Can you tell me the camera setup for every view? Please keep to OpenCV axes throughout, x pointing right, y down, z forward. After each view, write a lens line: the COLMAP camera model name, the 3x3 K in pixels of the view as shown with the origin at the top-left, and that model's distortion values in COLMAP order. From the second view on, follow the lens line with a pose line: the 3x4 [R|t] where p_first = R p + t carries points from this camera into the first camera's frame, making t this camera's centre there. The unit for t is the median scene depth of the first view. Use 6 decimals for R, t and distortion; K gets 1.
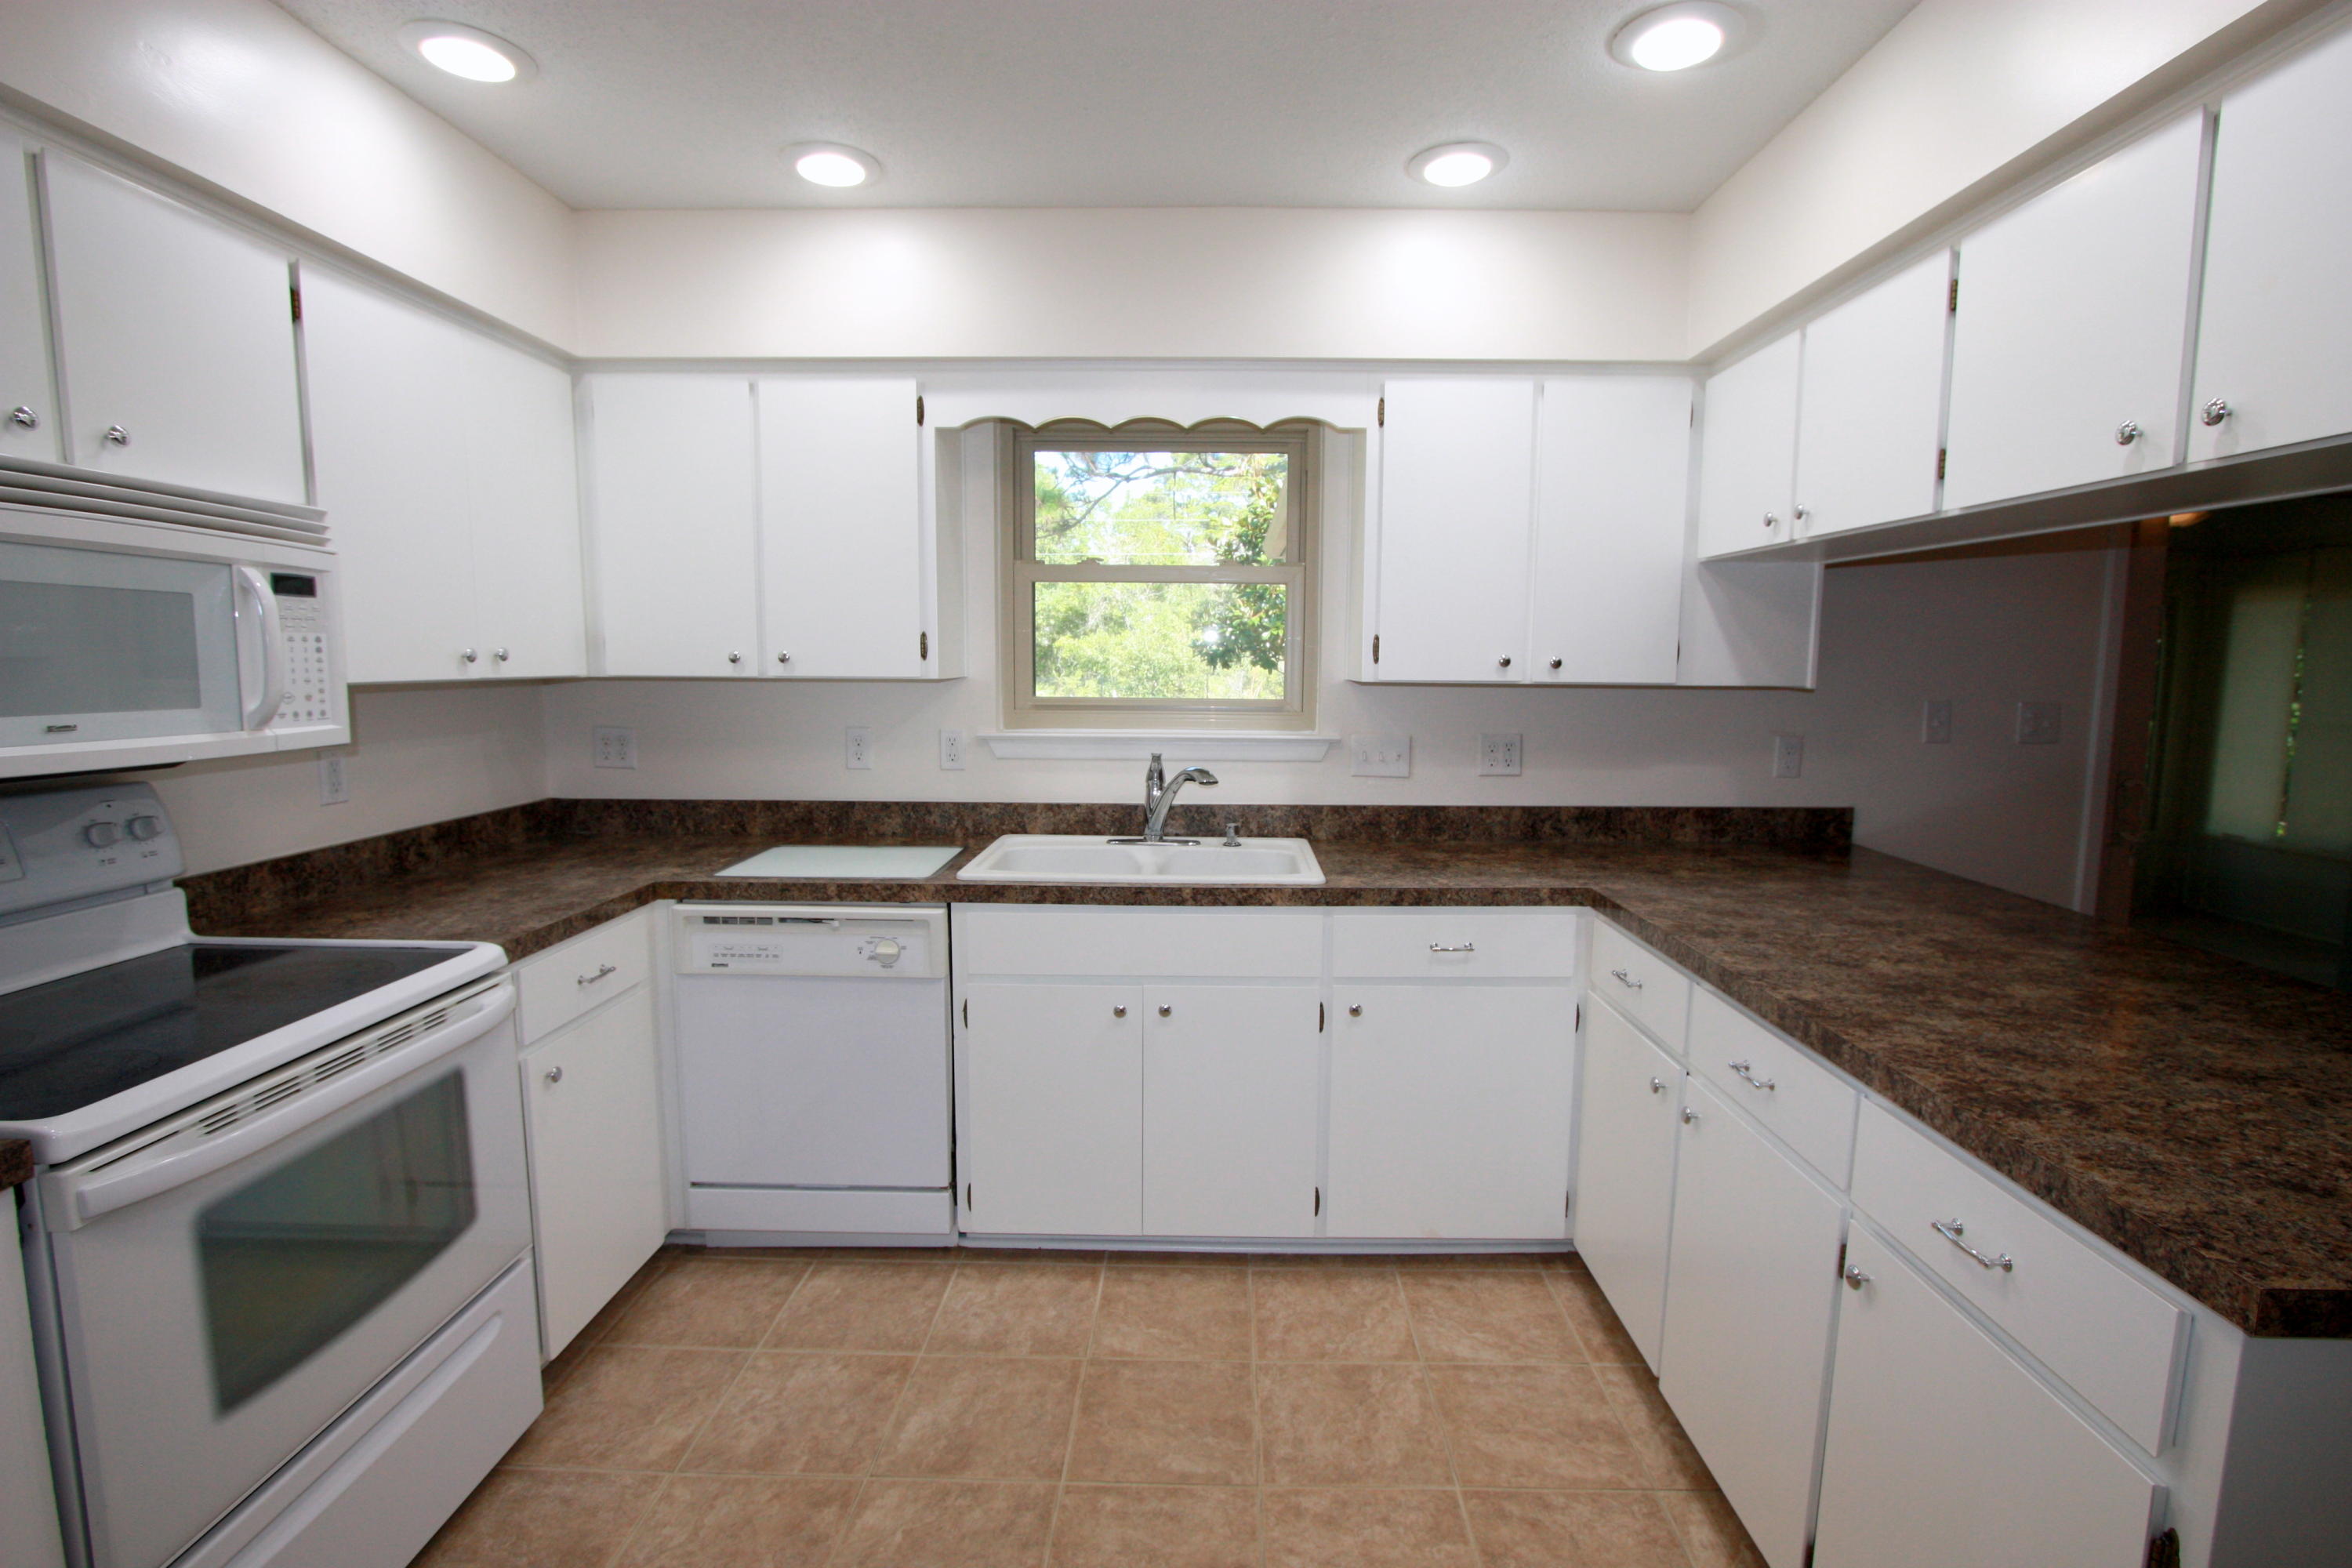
lens RADIAL K [[1092.8, 0, 1195.1], [0, 1092.8, 778.7], [0, 0, 1]] dist [-0.021798, 0.006016]
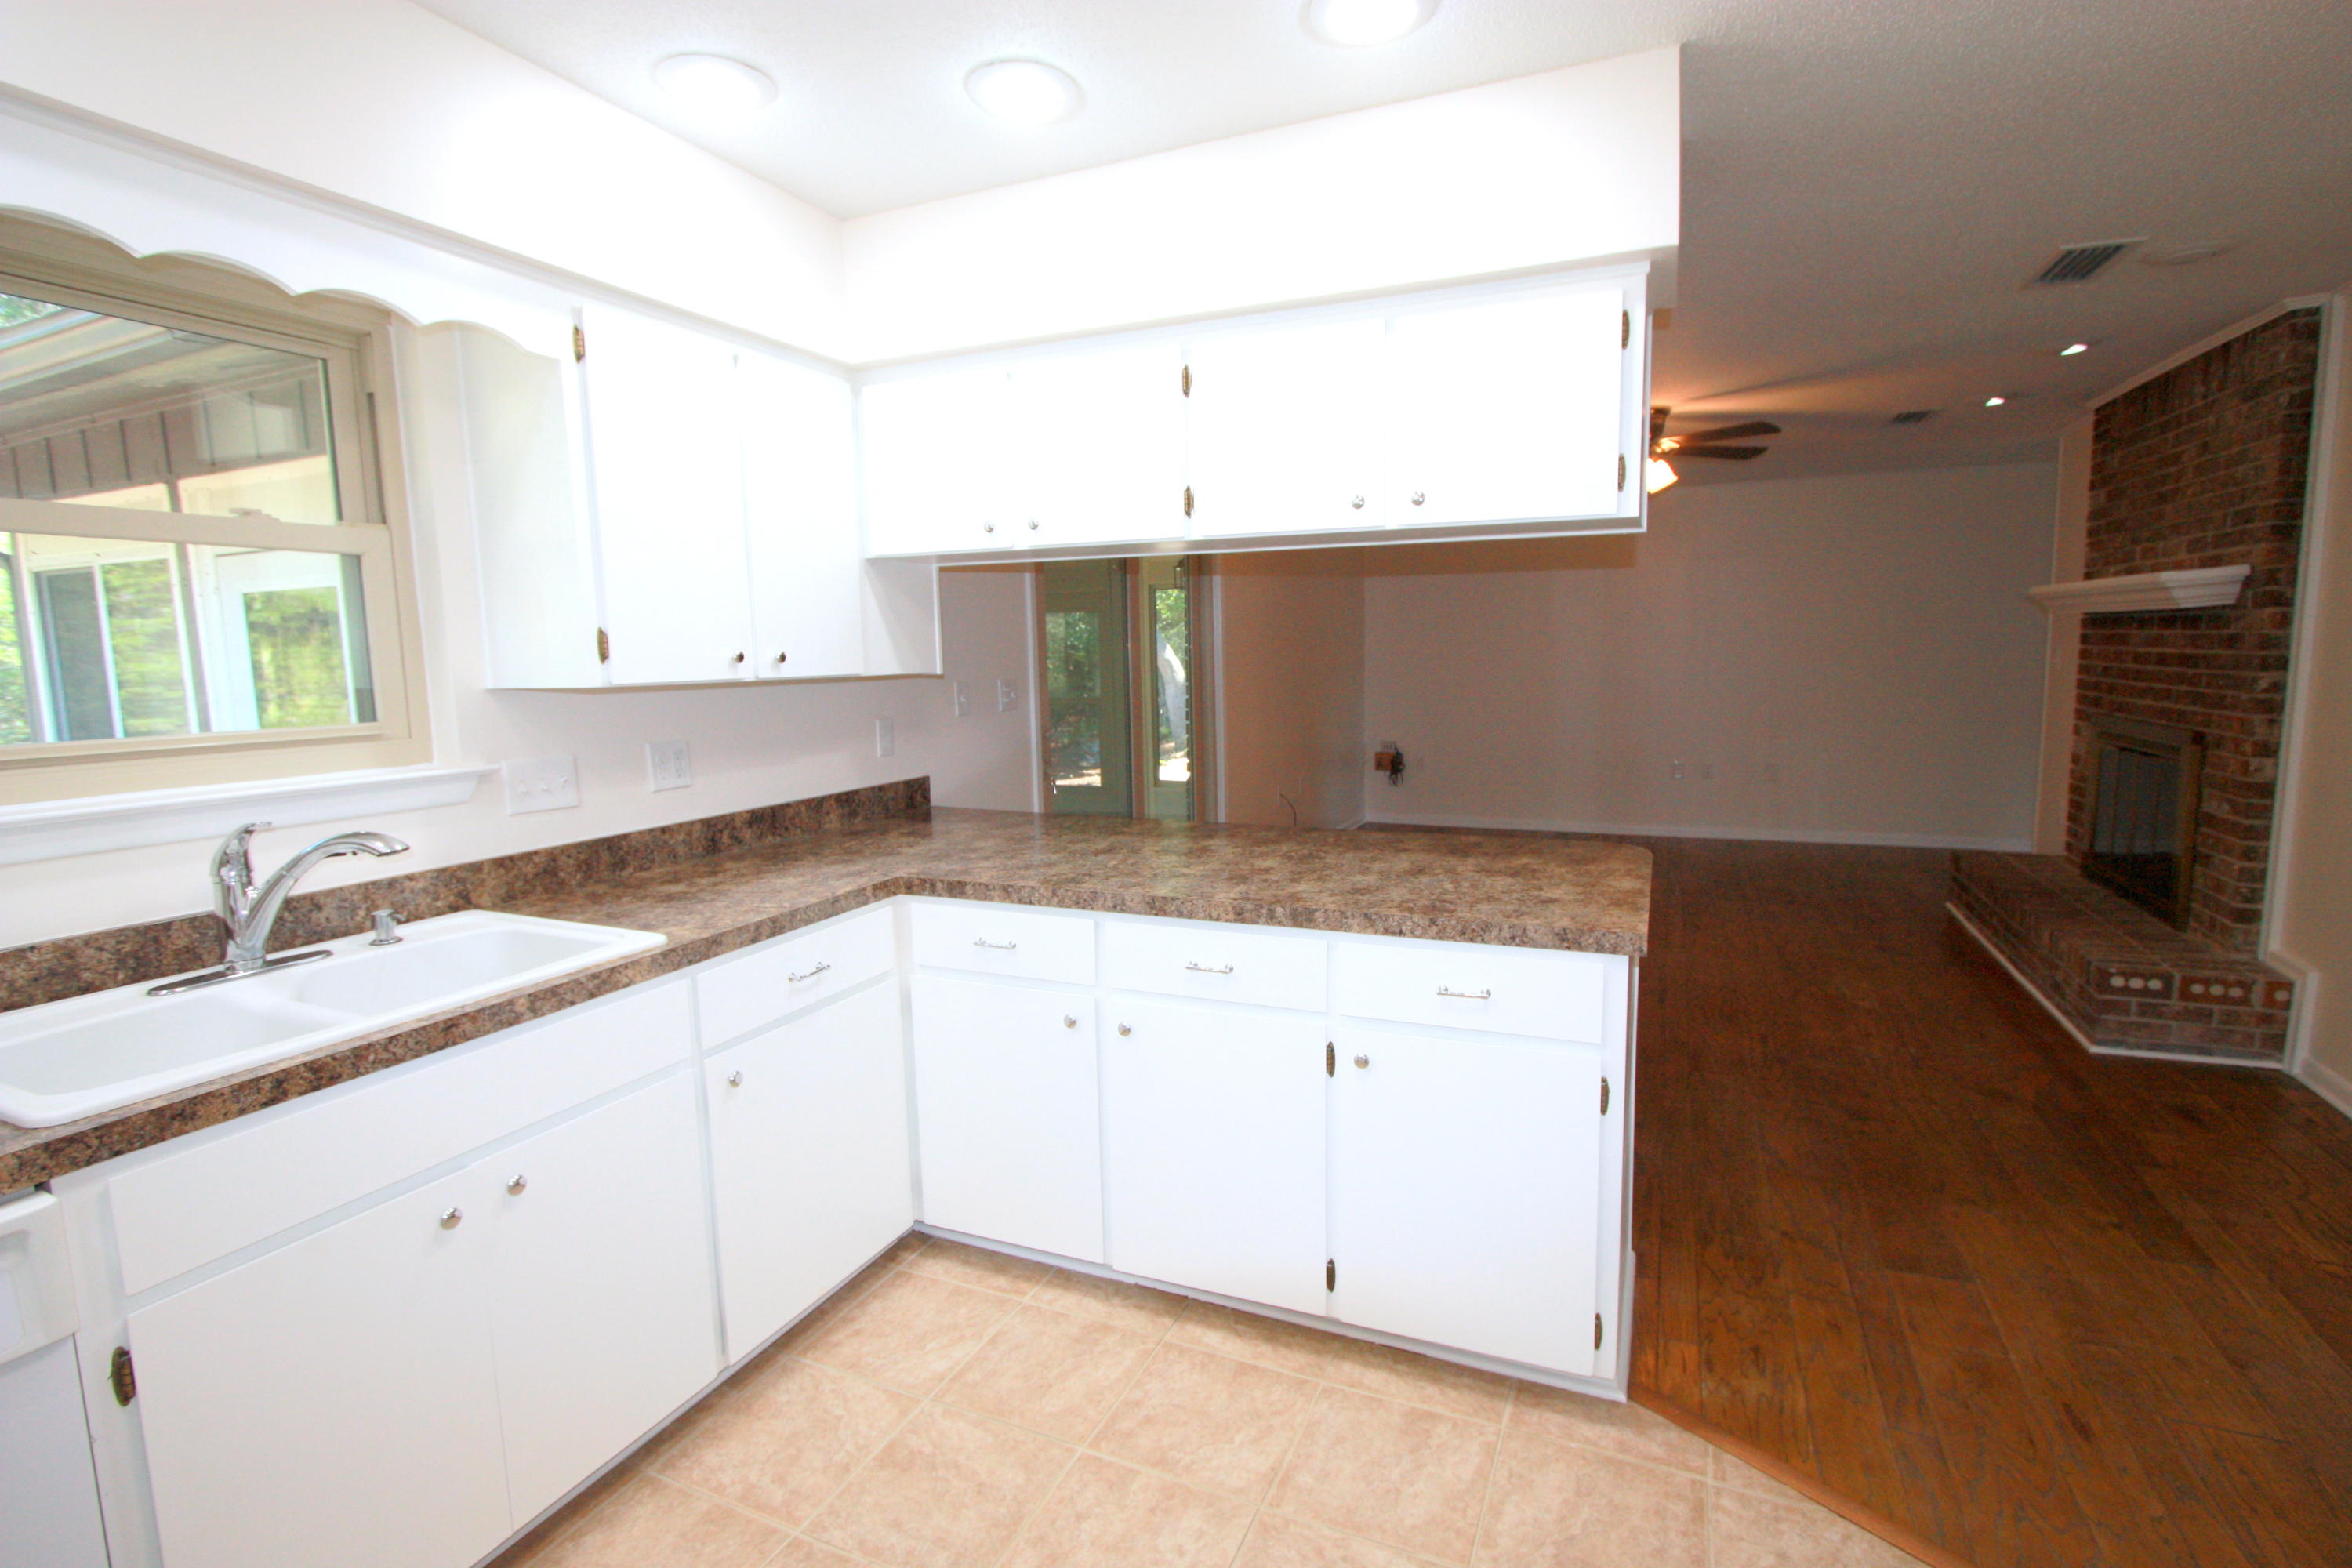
lens RADIAL K [[1092.8, 0, 1195.1], [0, 1092.8, 778.7], [0, 0, 1]] dist [-0.021798, 0.006016]
pose [[0.376861, -0.121674, 0.918243, -0.430028], [0.121053, 0.989302, 0.081407, -0.036717], [-0.918326, 0.080476, 0.387559, 0.324971]]
